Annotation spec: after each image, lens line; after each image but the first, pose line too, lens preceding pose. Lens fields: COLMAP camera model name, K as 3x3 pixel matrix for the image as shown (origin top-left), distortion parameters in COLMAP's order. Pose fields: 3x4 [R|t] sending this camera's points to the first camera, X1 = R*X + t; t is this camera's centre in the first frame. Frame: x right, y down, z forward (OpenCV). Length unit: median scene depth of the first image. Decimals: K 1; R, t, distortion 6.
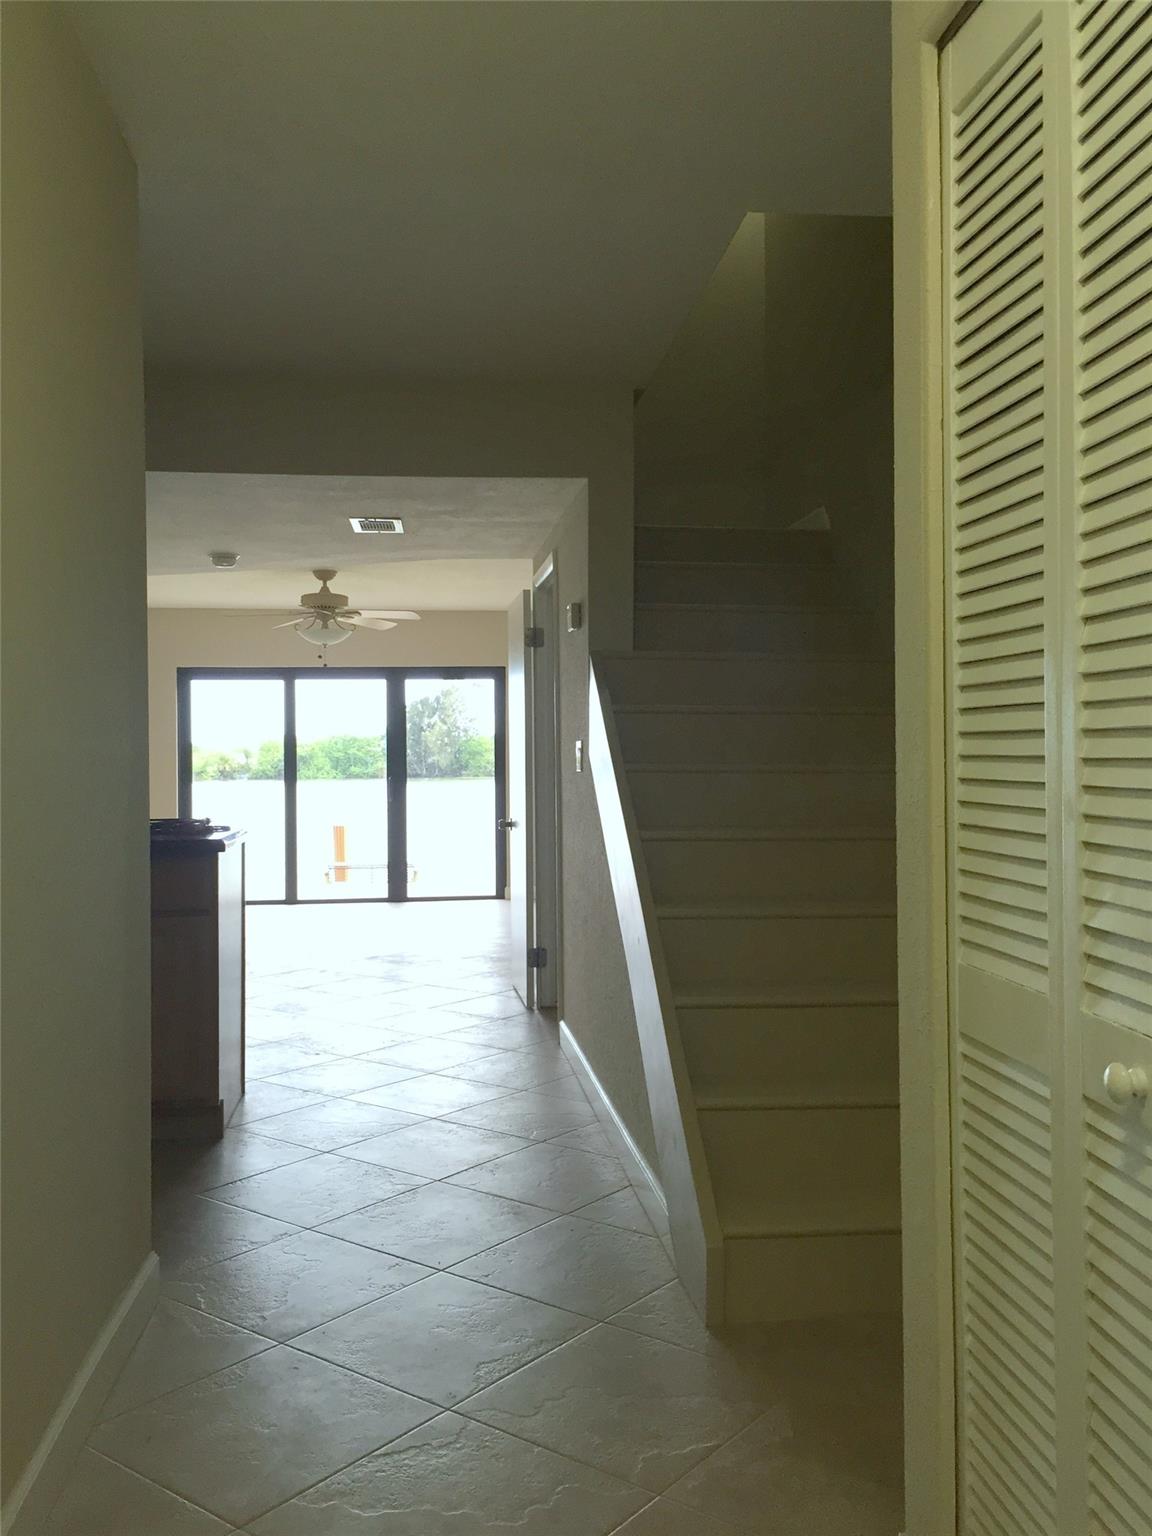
lens RADIAL K [[1290.3, 0, 576.0], [0, 1290.3, 768.0], [0, 0, 1]] dist [0.007506, 0.001203]
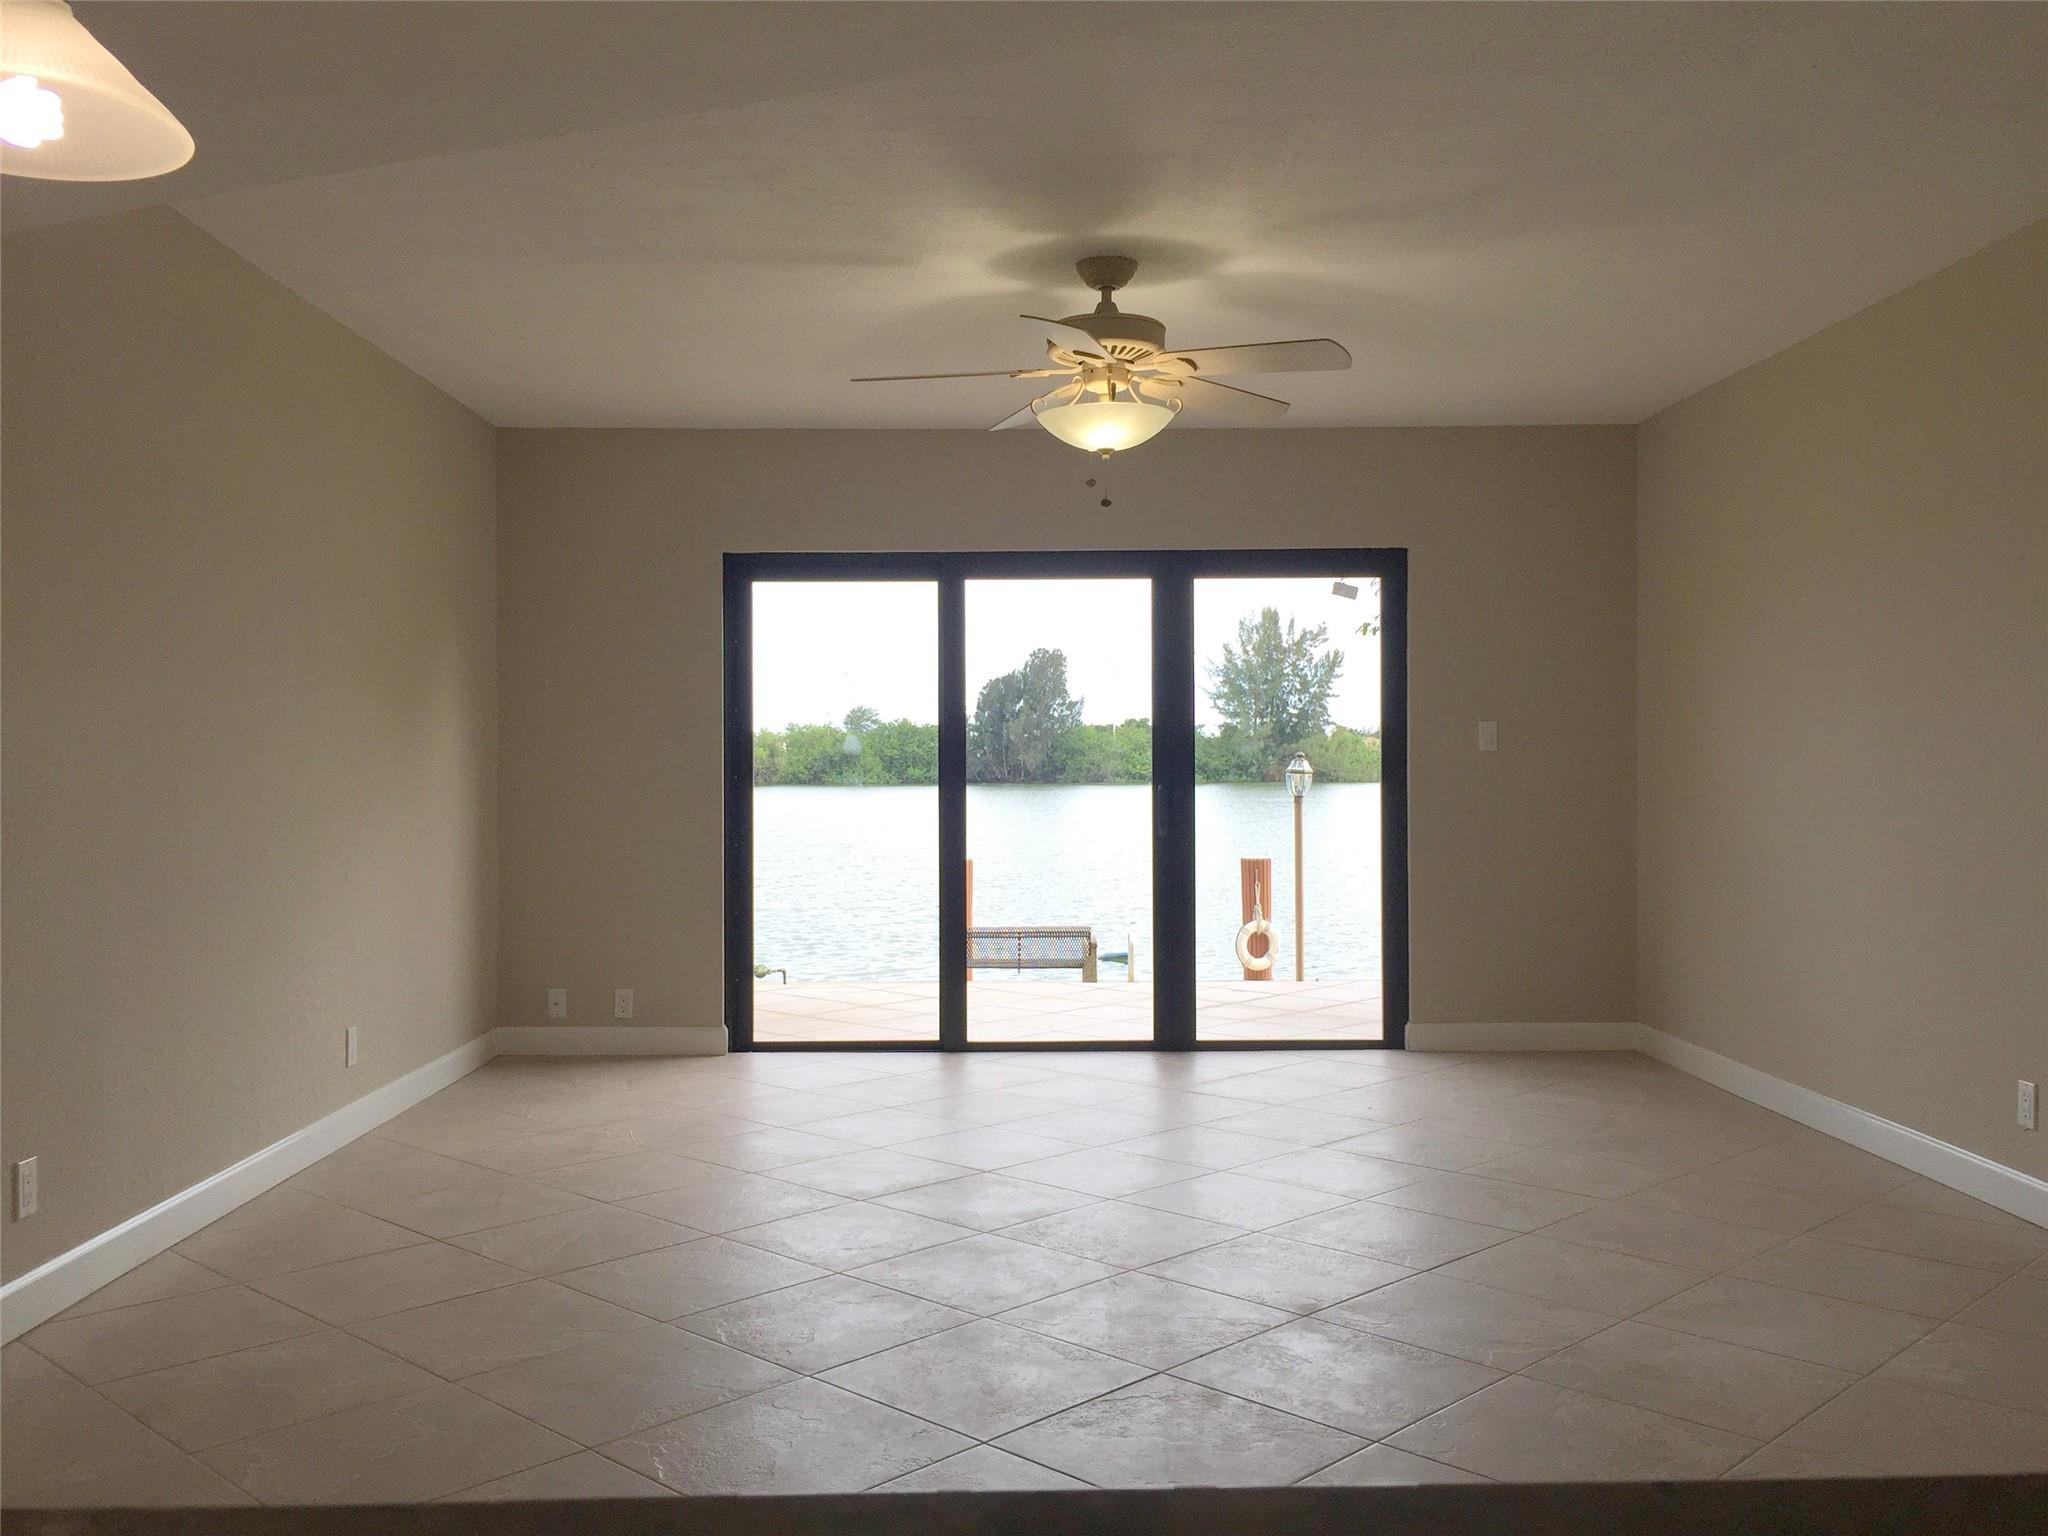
lens RADIAL K [[1723.3, 0, 1024.0], [0, 1723.3, 768.0], [0, 0, 1]] dist [-0.001674, -0.000151]
pose [[0.994453, 0.004751, -0.105078, -0.126239], [-0.004945, 0.999987, -0.001584, 0.002210], [0.105069, 0.002095, 0.994463, 0.363629]]
